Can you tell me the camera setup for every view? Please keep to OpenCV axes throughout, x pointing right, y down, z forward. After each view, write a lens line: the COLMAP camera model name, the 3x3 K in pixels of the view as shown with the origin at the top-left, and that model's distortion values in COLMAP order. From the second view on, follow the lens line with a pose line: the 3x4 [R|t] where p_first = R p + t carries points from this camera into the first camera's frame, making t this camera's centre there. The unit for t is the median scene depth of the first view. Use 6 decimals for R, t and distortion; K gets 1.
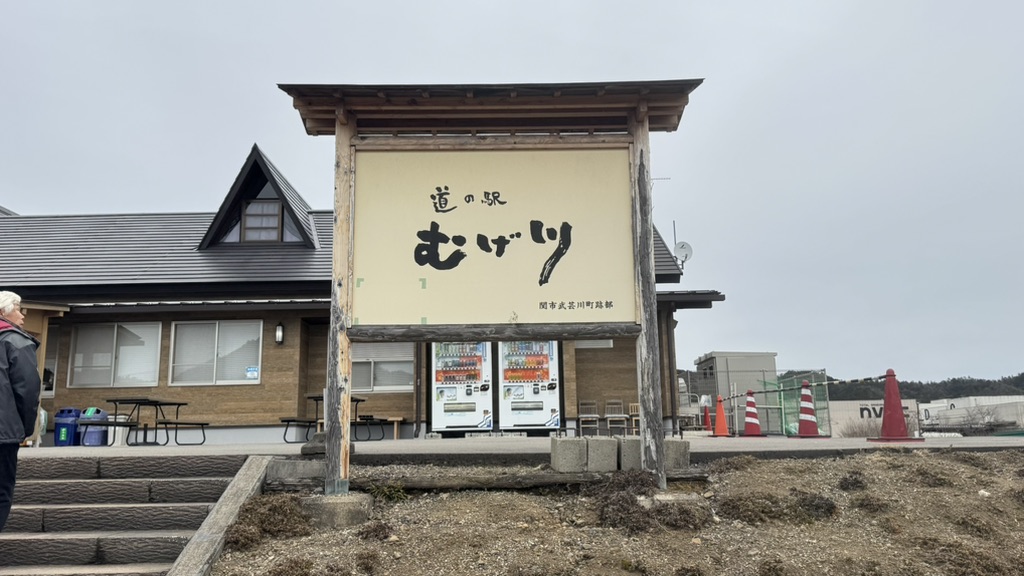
lens RADIAL K [[833.6, 0, 512.0], [0, 833.6, 288.0], [0, 0, 1]] dist [0.175469, -0.377423]
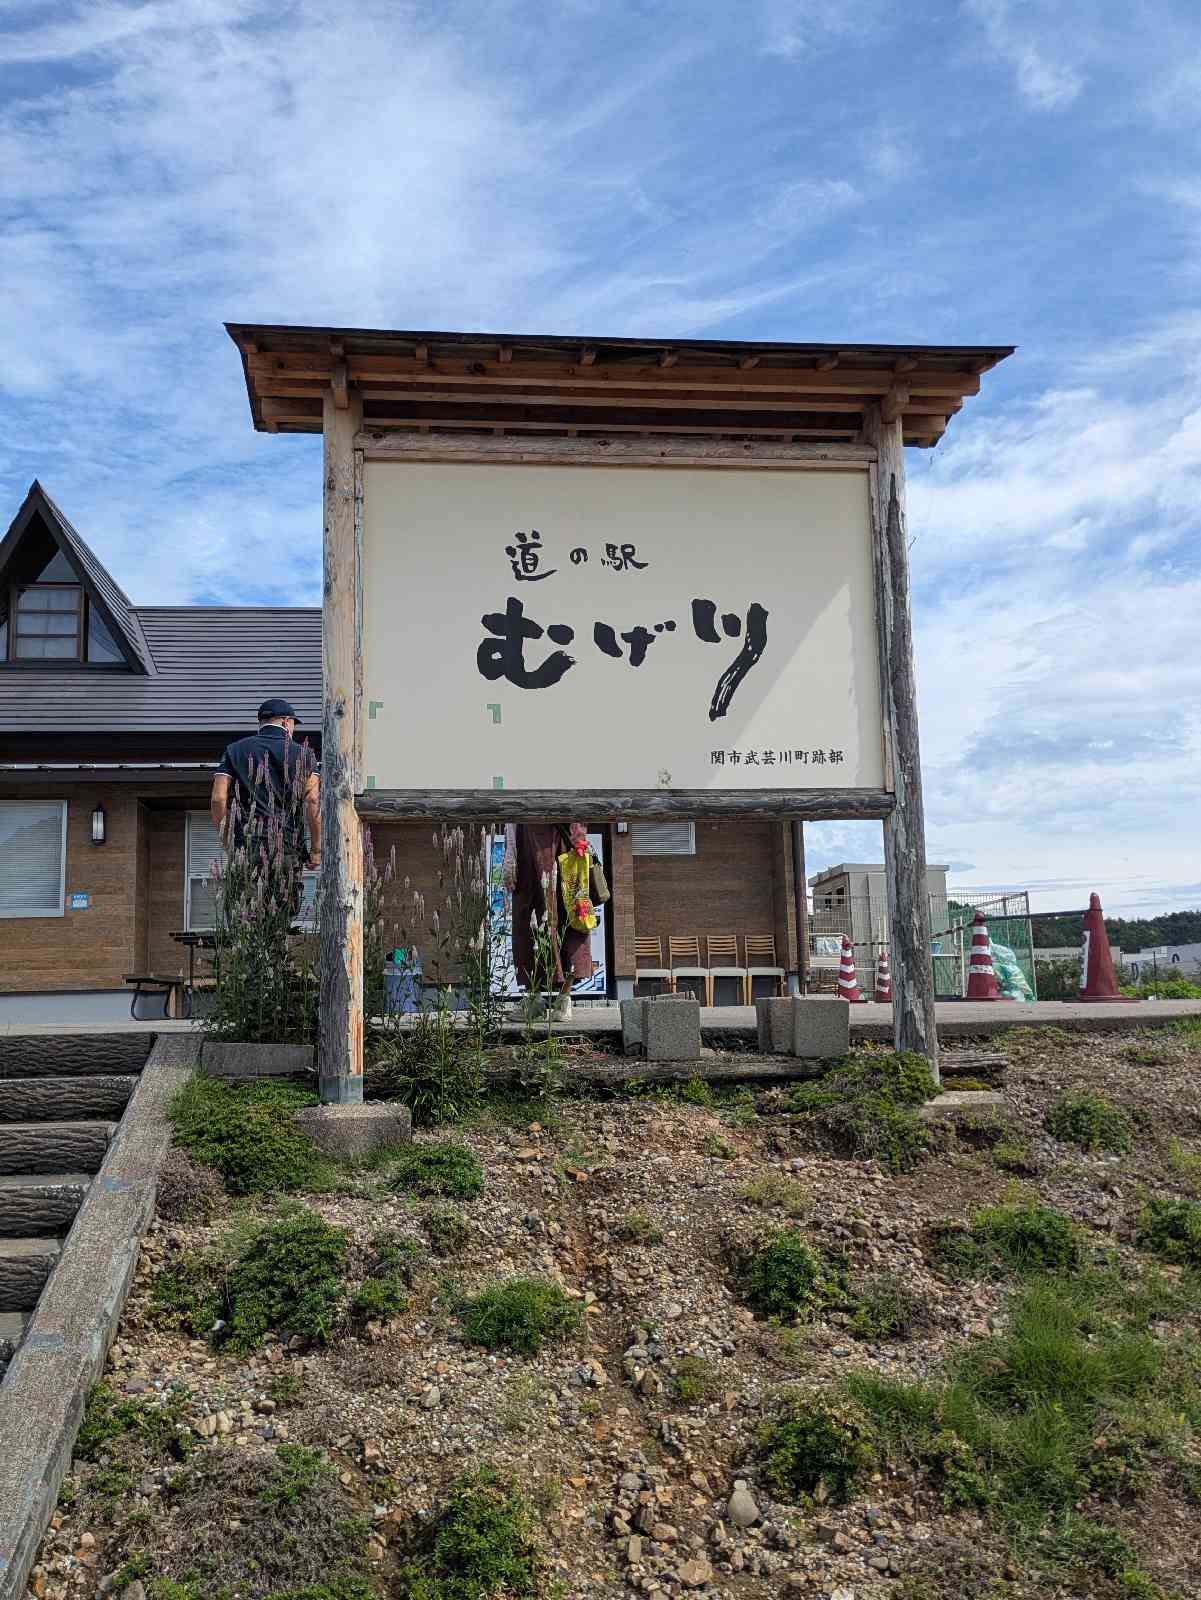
lens RADIAL K [[1443.1, 0, 606.8], [0, 1443.1, 817.3], [0, 0, 1]] dist [0.045108, -0.004560]
pose [[0.994507, 0.006312, 0.104481, -0.126988], [-0.010464, 0.999175, 0.039236, 0.023064], [-0.104147, -0.040113, 0.993753, 0.073420]]
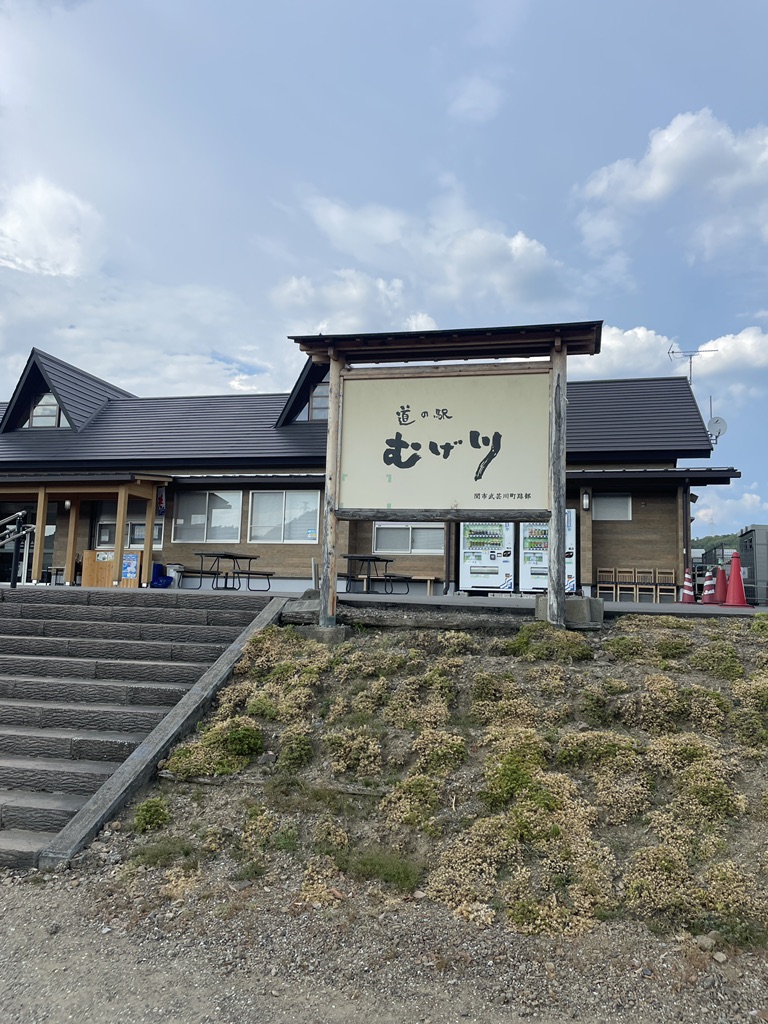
lens RADIAL K [[825.7, 0, 386.8], [0, 825.7, 505.5], [0, 0, 1]] dist [0.066357, -0.003045]
pose [[0.971313, 0.017456, -0.237162, 0.201742], [-0.001931, 0.997848, 0.065537, -0.047813], [0.237796, -0.063198, 0.969257, -0.292586]]
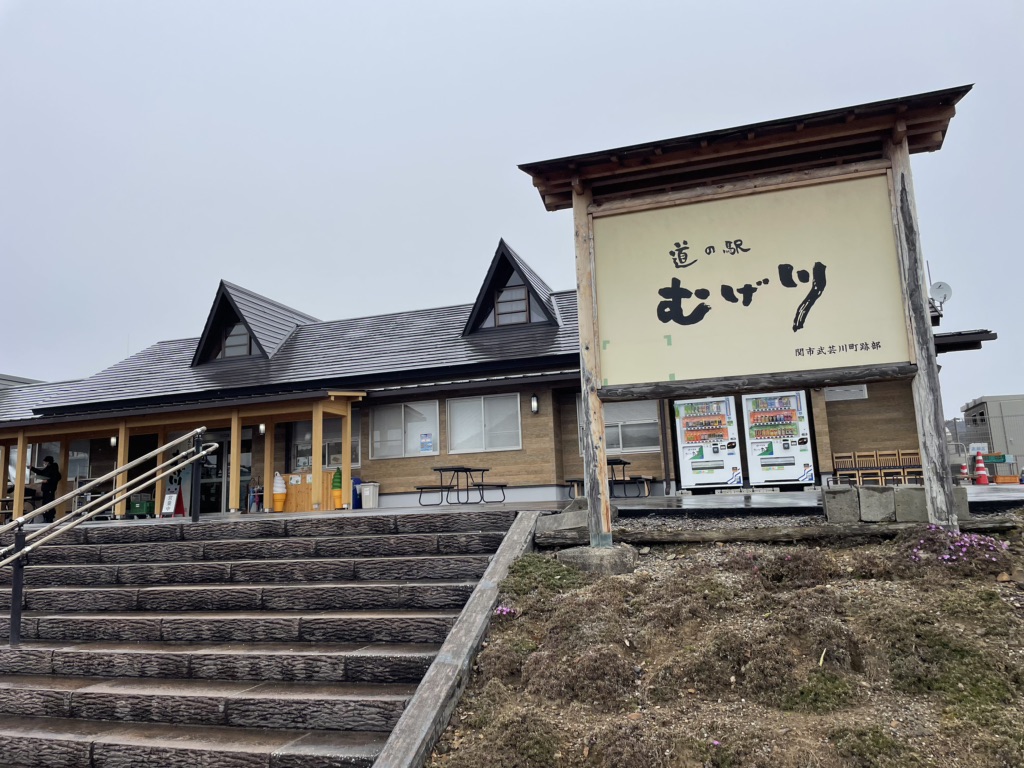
lens RADIAL K [[771.1, 0, 501.9], [0, 771.1, 380.0], [0, 0, 1]] dist [0.089558, -0.130314]
pose [[0.950421, -0.070885, -0.302778, -0.017677], [0.078894, 0.996781, 0.014289, 0.012650], [0.300790, -0.037468, 0.952954, 0.049848]]
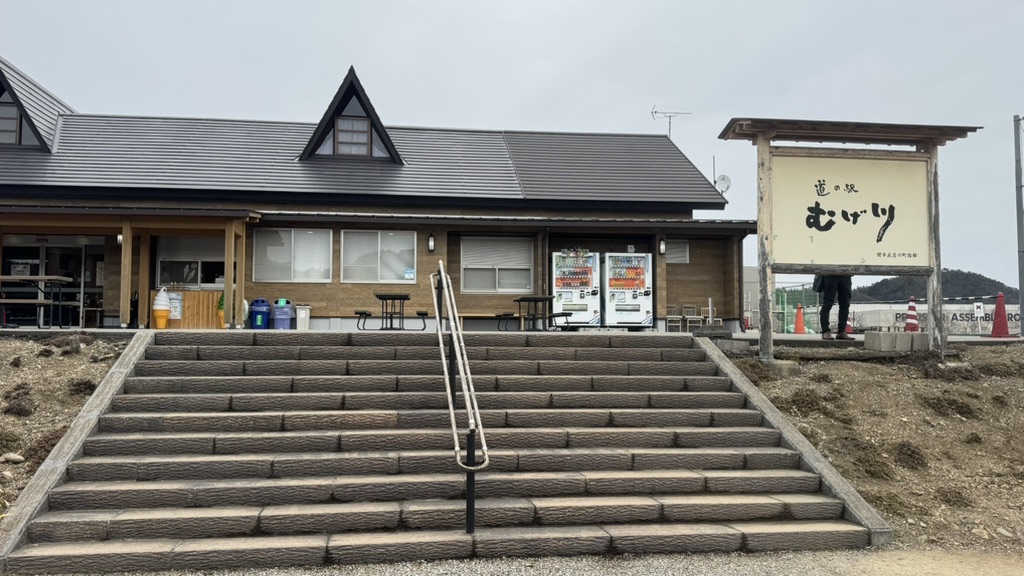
lens RADIAL K [[833.6, 0, 512.0], [0, 833.6, 288.0], [0, 0, 1]] dist [0.175469, -0.377423]
pose [[0.990695, 0.028401, 0.133103, -0.893112], [-0.044147, 0.992164, 0.116884, -0.077530], [-0.128740, -0.121673, 0.984186, -0.584554]]
